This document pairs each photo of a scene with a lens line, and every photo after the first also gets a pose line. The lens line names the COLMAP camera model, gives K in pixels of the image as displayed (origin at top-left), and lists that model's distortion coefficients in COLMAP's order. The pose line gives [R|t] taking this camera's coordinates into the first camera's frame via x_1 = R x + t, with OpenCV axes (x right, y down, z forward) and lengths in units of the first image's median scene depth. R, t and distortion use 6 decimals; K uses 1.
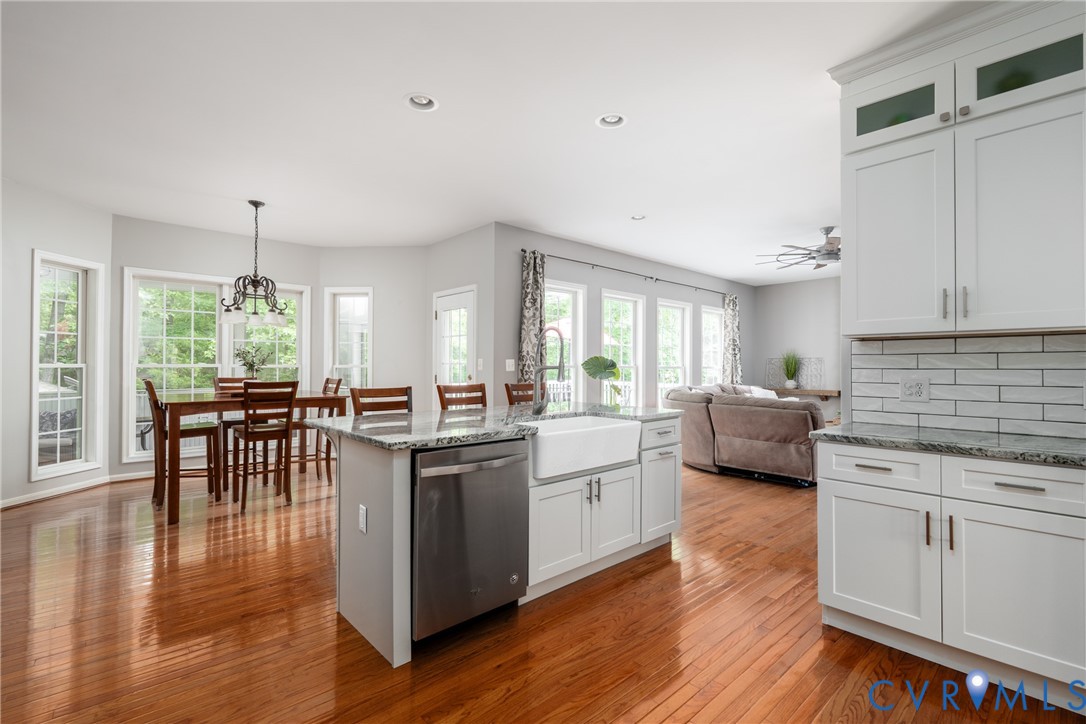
lens RADIAL K [[490.7, 0, 543.6], [0, 490.7, 363.9], [0, 0, 1]] dist [-0.001013, 0.000178]
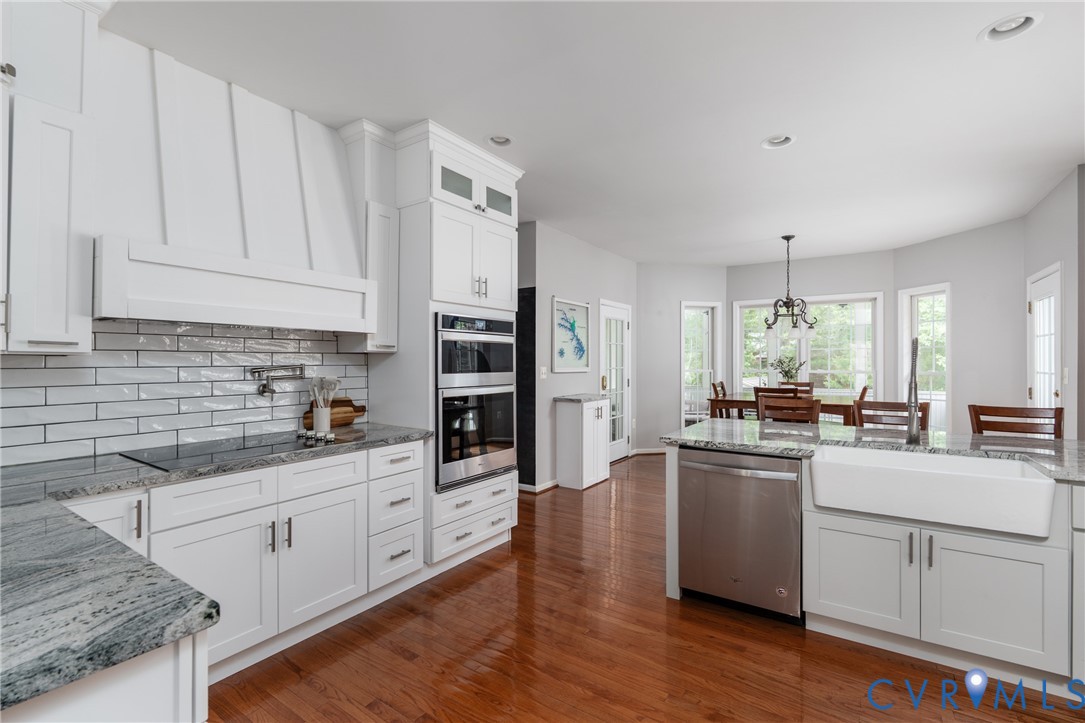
lens RADIAL K [[490.3, 0, 542.2], [0, 490.3, 361.2], [0, 0, 1]] dist [-0.001013, 0.000178]
pose [[0.226355, -0.004375, -0.974035, 0.578096], [0.004361, 0.999984, -0.003478, -0.031765], [0.974035, -0.003461, 0.226371, 0.192923]]
